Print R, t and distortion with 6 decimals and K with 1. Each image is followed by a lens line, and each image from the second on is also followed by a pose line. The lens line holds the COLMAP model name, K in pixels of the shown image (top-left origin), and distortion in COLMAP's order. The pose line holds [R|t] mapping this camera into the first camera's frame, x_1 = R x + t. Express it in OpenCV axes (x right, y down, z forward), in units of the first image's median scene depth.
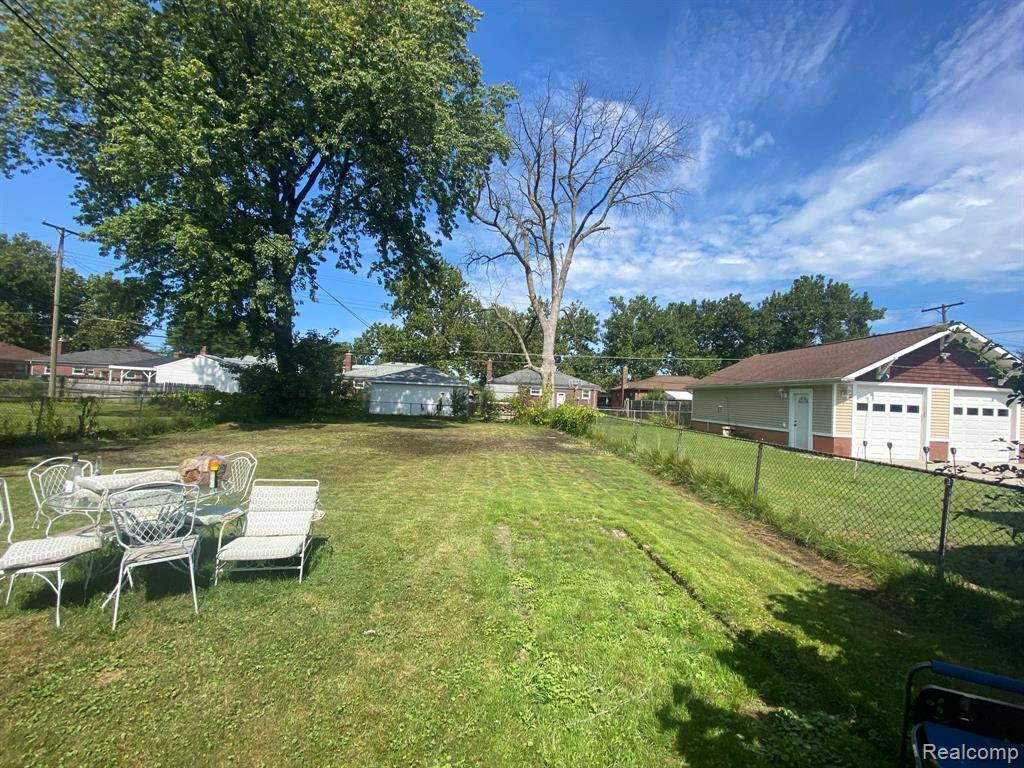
lens RADIAL K [[412.1, 0, 512.0], [0, 412.1, 384.0], [0, 0, 1]] dist [0.016924, -0.019911]
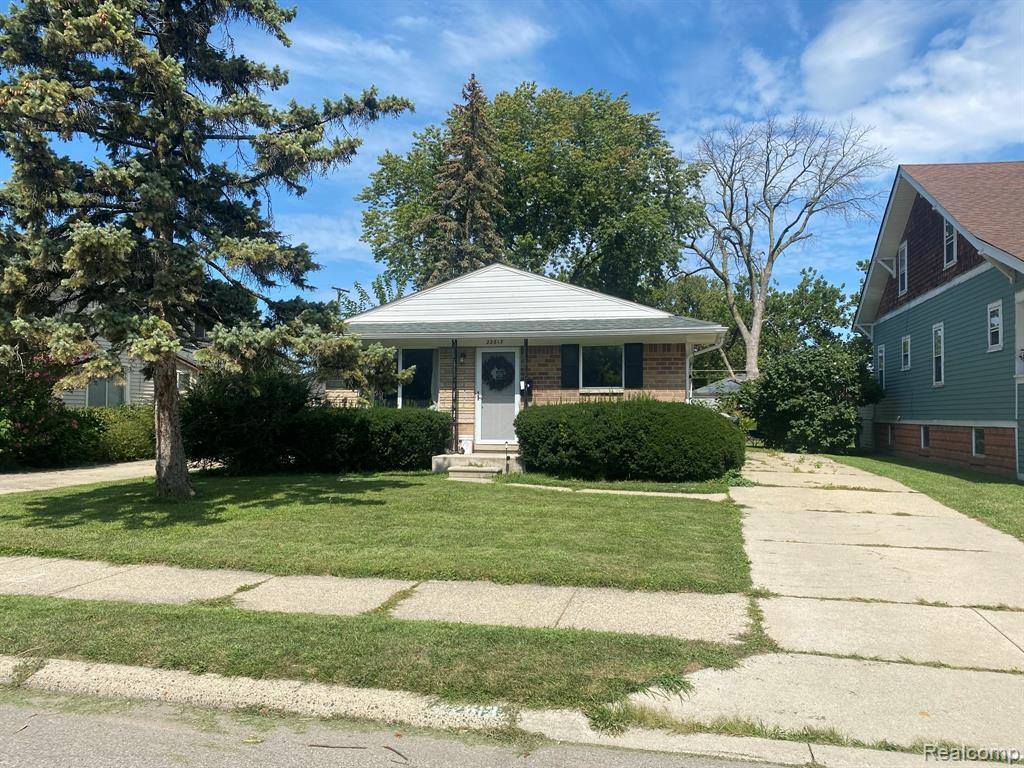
lens RADIAL K [[775.6, 0, 512.0], [0, 775.6, 384.0], [0, 0, 1]] dist [-0.000347, -0.000021]
pose [[0.964840, -0.044473, -0.259047, 0.001323], [0.042969, 0.999011, -0.011467, -0.003959], [0.259301, -0.000067, 0.965797, -0.107138]]
